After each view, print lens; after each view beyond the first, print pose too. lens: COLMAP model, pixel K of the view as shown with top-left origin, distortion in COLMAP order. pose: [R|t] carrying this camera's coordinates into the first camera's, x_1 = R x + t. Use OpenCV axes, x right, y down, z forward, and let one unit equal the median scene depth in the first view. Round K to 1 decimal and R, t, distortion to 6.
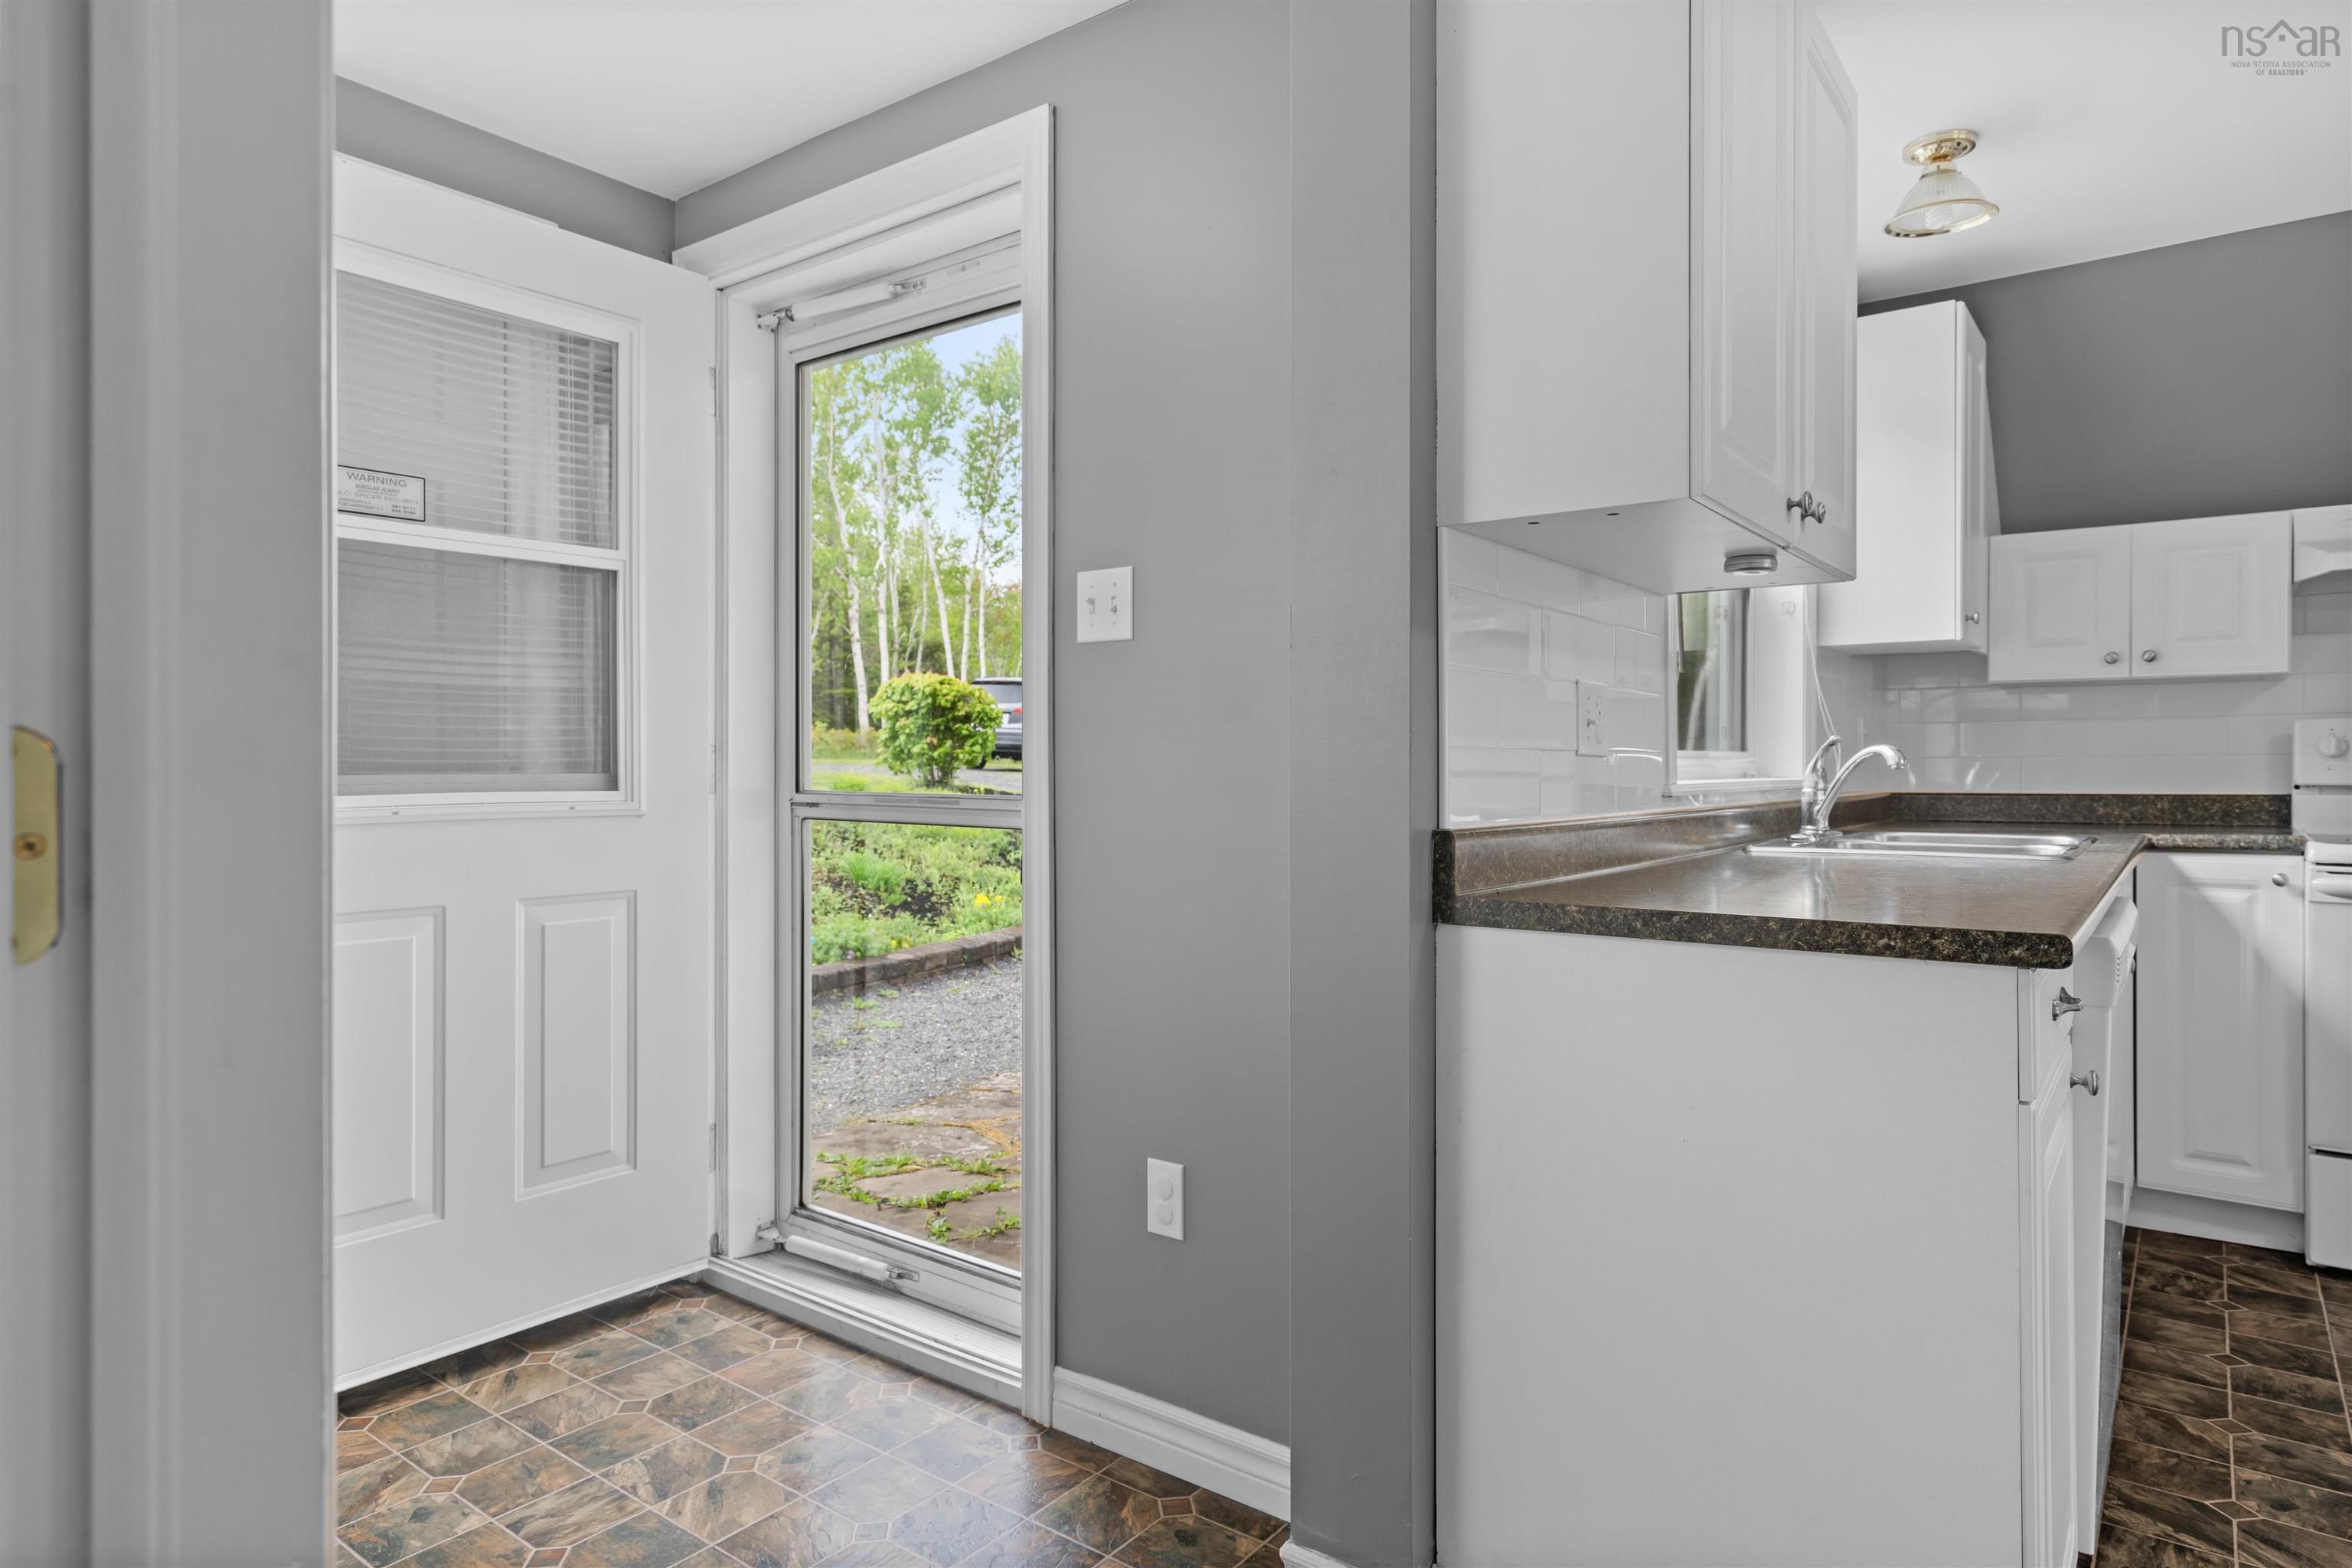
lens RADIAL K [[1347.4, 0, 1181.9], [0, 1347.4, 768.7], [0, 0, 1]] dist [0.005941, 0.000496]
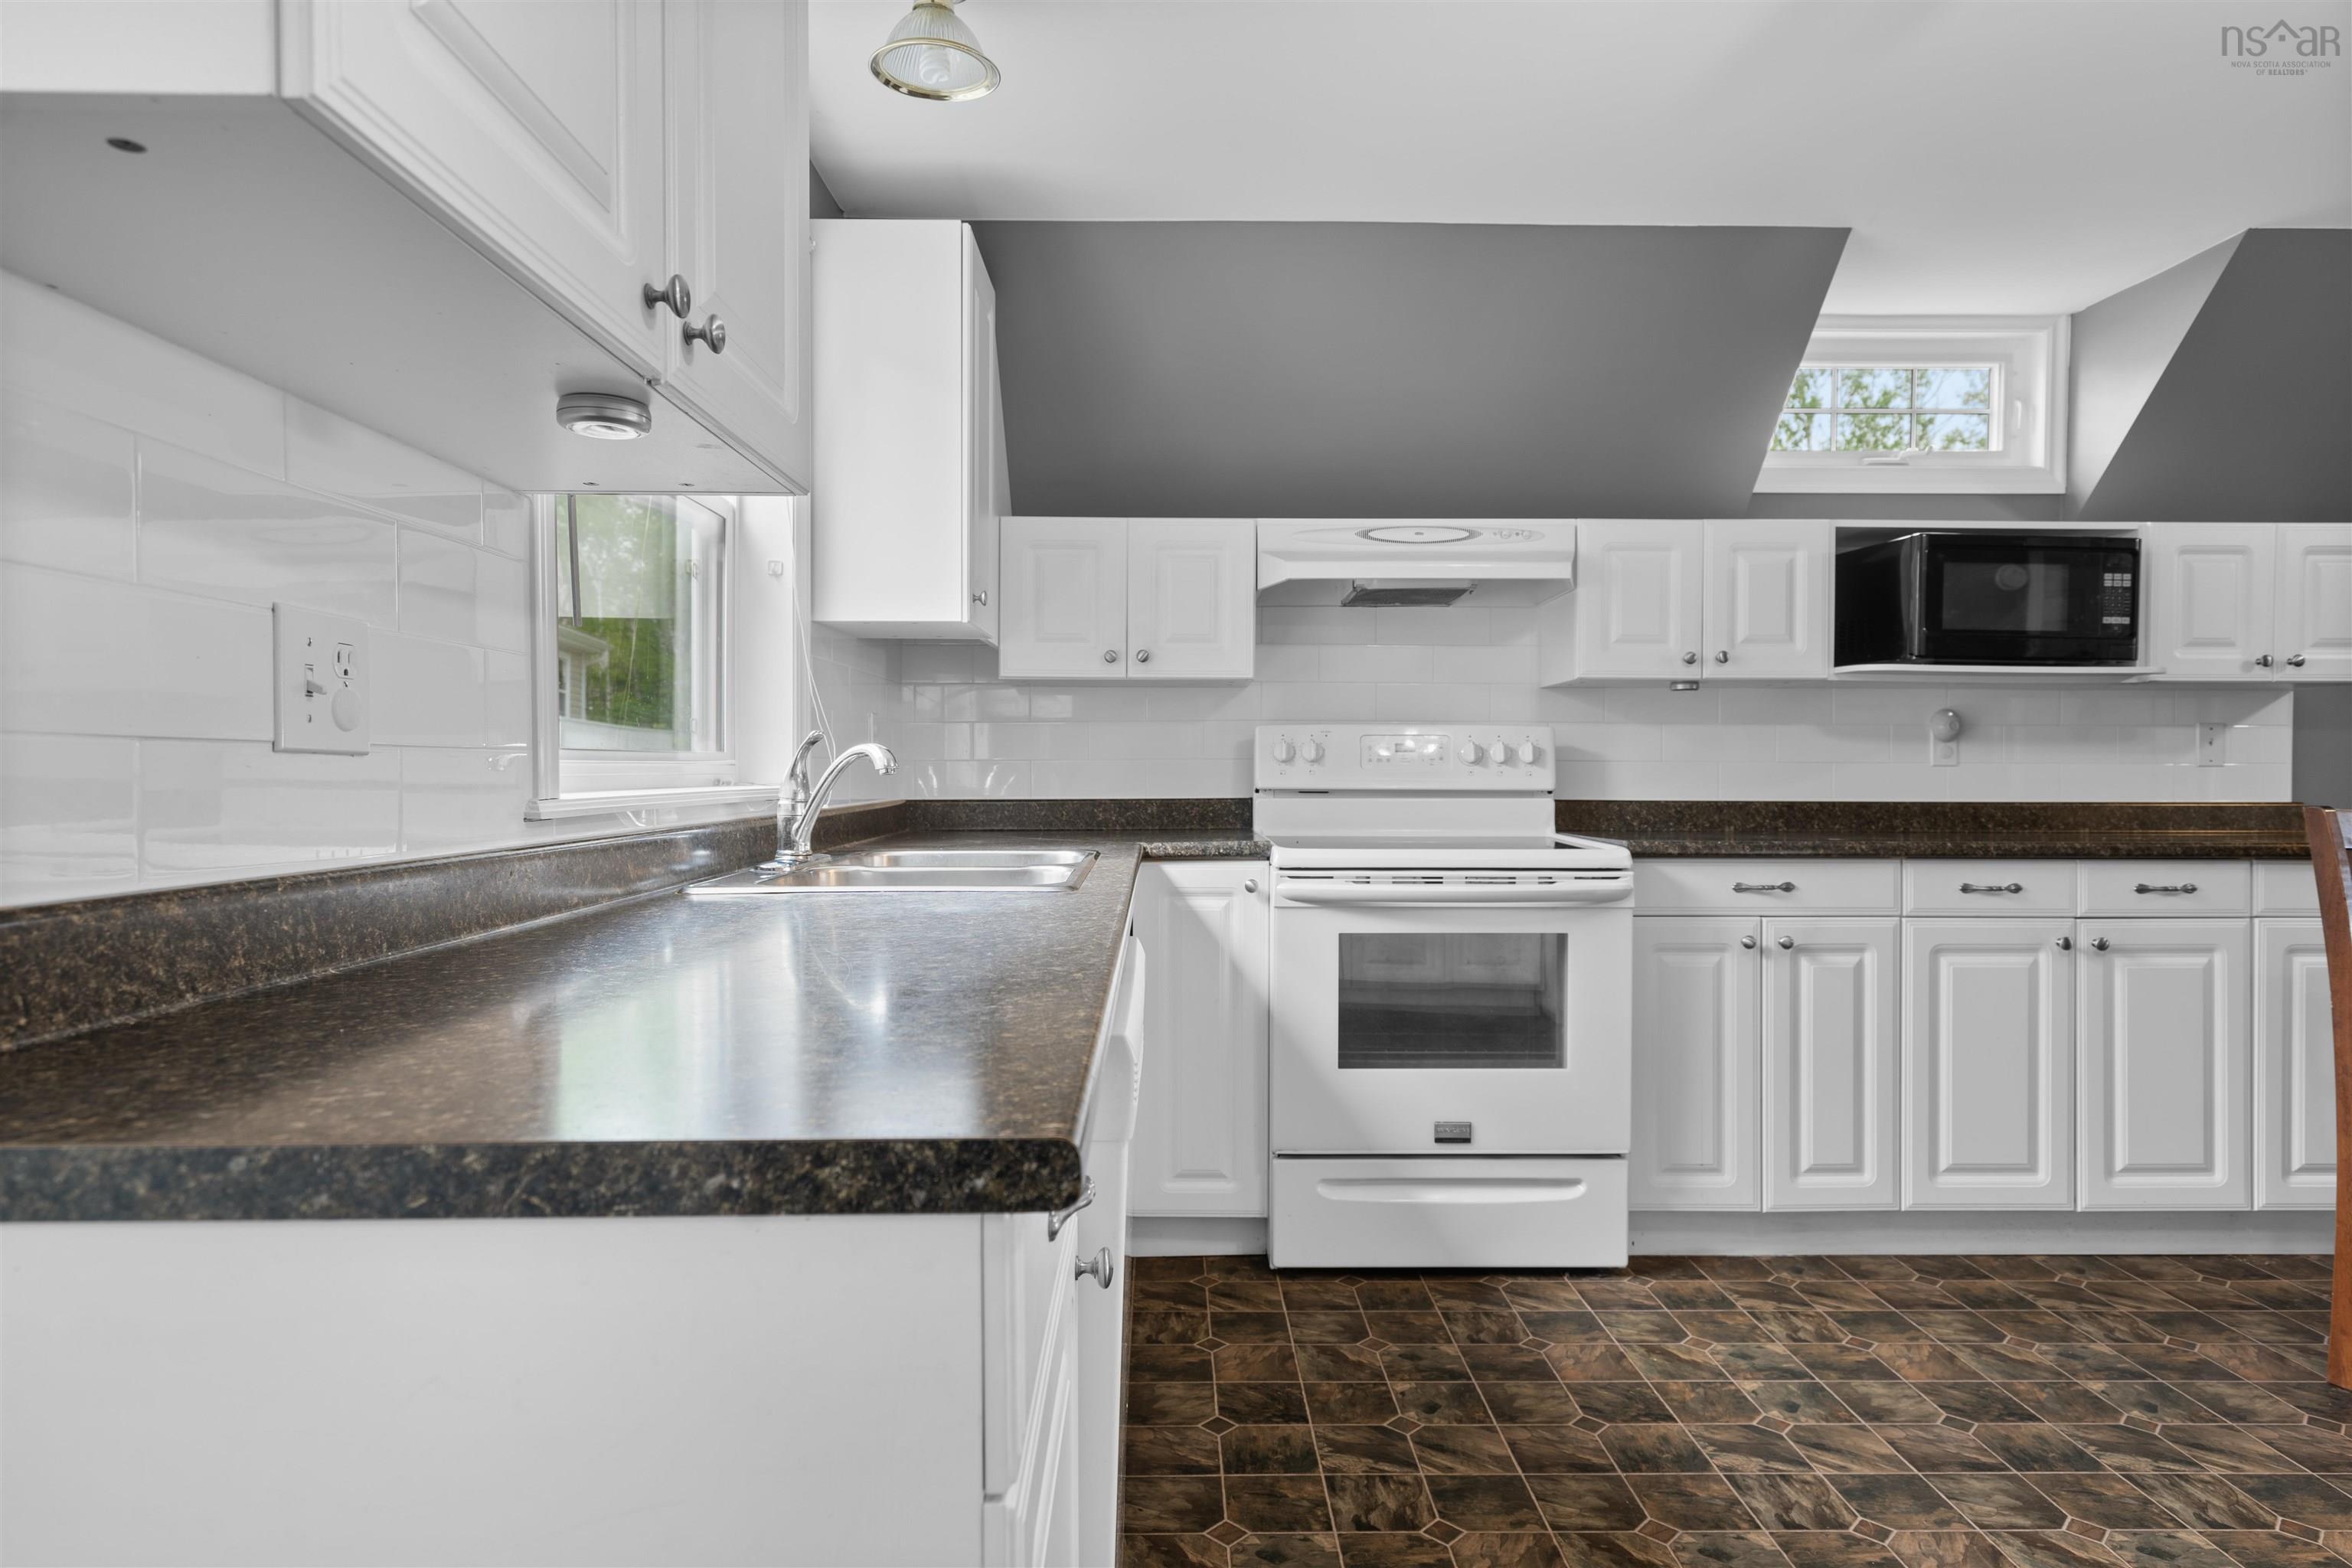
lens RADIAL K [[1347.4, 0, 1181.9], [0, 1347.4, 768.7], [0, 0, 1]] dist [0.005941, 0.000496]
pose [[0.788894, 0.001567, 0.614527, 0.173629], [-0.000373, 0.999998, -0.002071, -0.001515], [-0.614529, 0.001404, 0.788893, 0.265105]]
